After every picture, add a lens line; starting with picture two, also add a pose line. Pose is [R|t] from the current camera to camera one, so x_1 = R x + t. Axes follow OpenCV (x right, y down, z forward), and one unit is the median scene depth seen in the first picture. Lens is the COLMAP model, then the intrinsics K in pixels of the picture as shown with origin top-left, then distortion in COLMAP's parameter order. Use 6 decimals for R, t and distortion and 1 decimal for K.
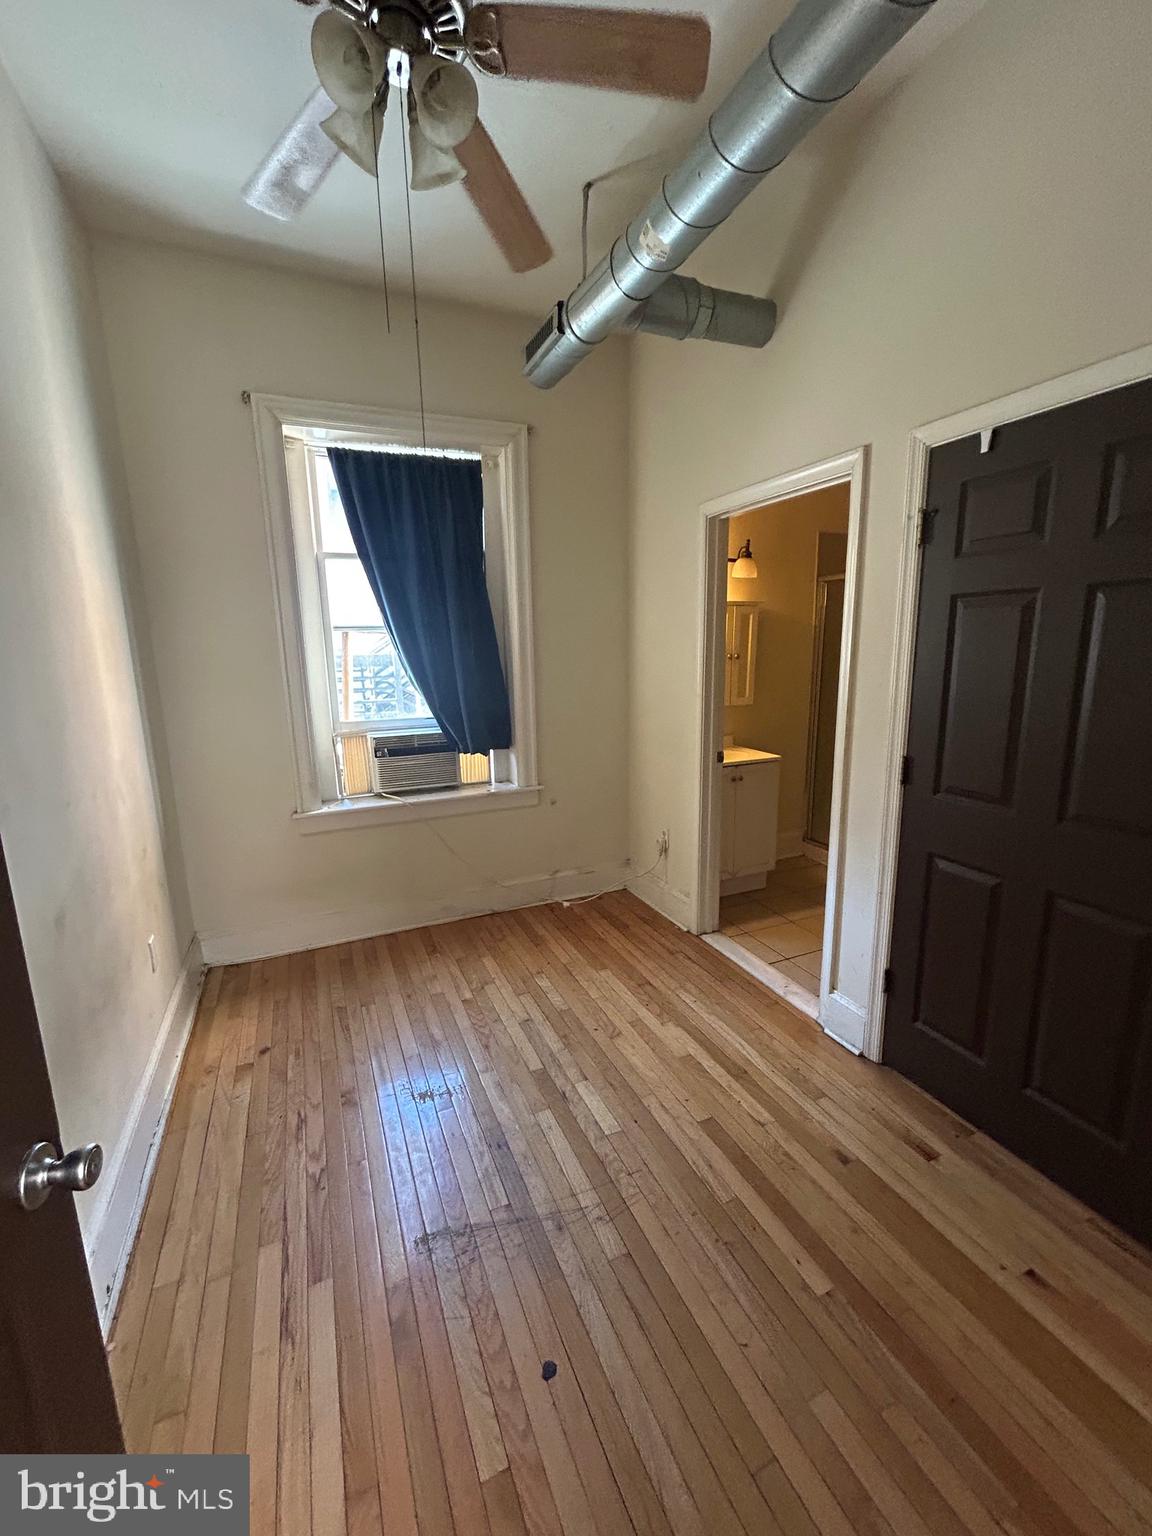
lens RADIAL K [[624.5, 0, 576.0], [0, 624.5, 768.0], [0, 0, 1]] dist [0.000761, 0.000303]
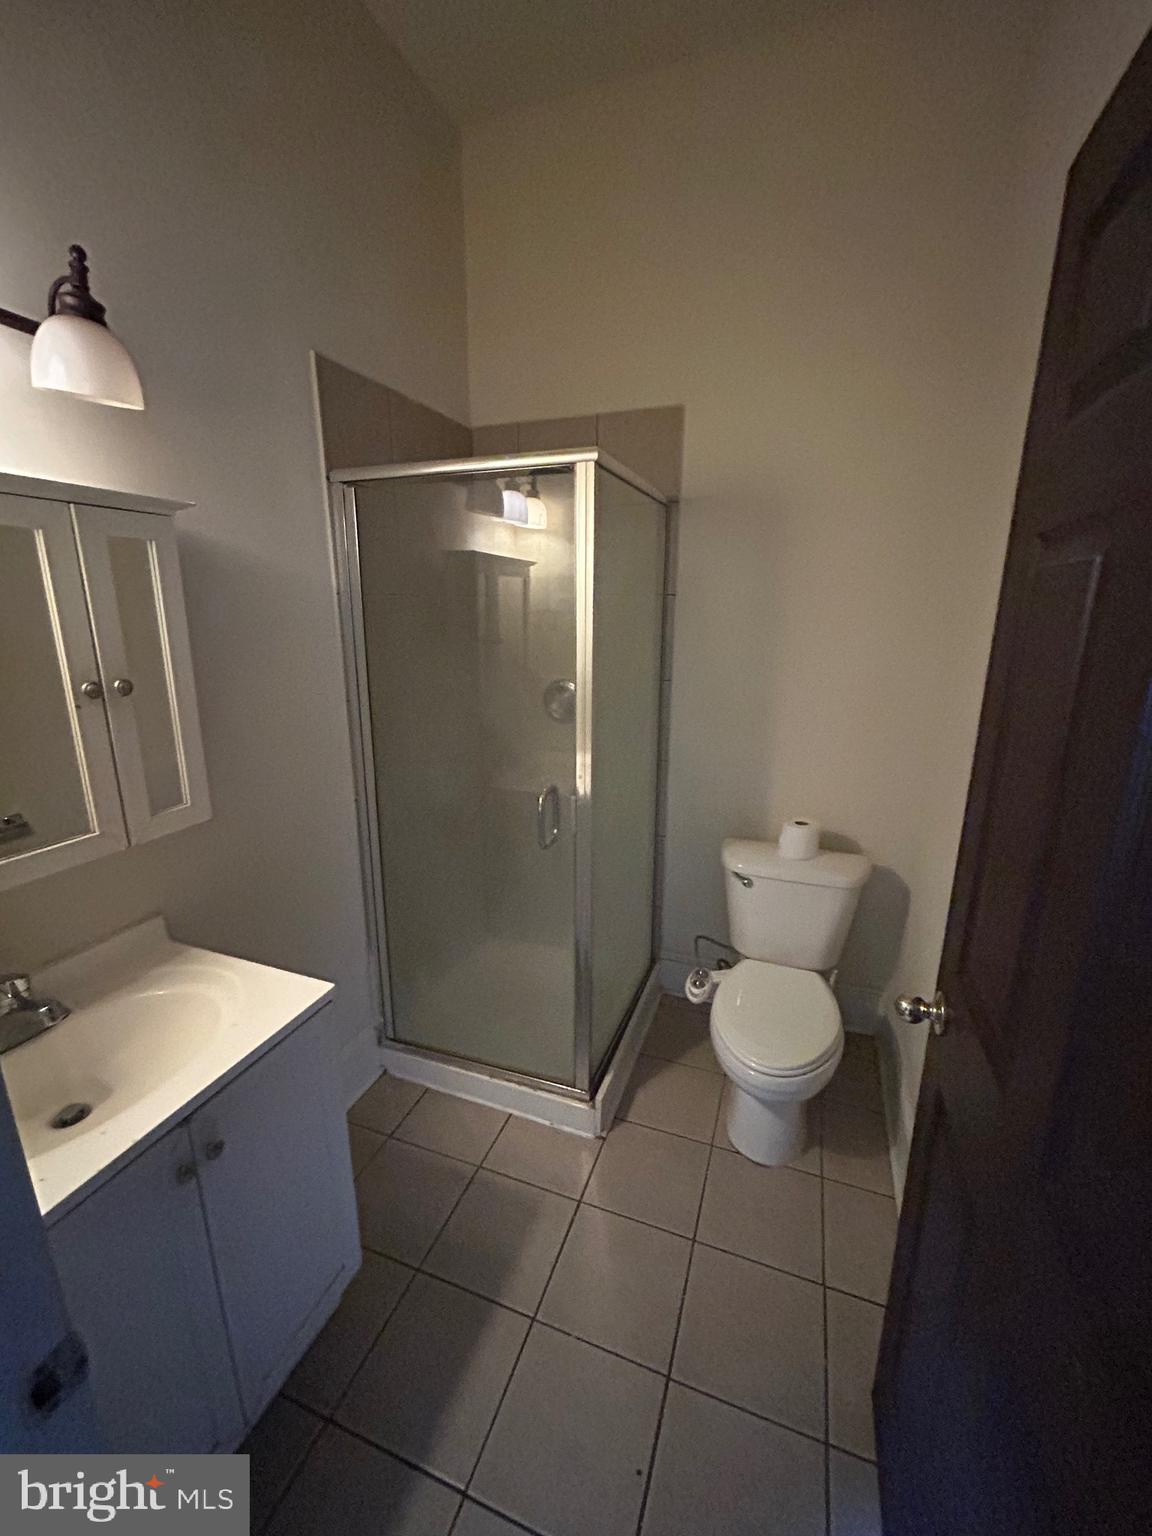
lens RADIAL K [[624.5, 0, 576.0], [0, 624.5, 768.0], [0, 0, 1]] dist [0.000761, 0.000303]
pose [[0.687688, -0.157795, 0.708651, 0.194141], [0.125668, 0.987232, 0.097876, -0.144332], [-0.715047, 0.021746, 0.698738, 0.653173]]
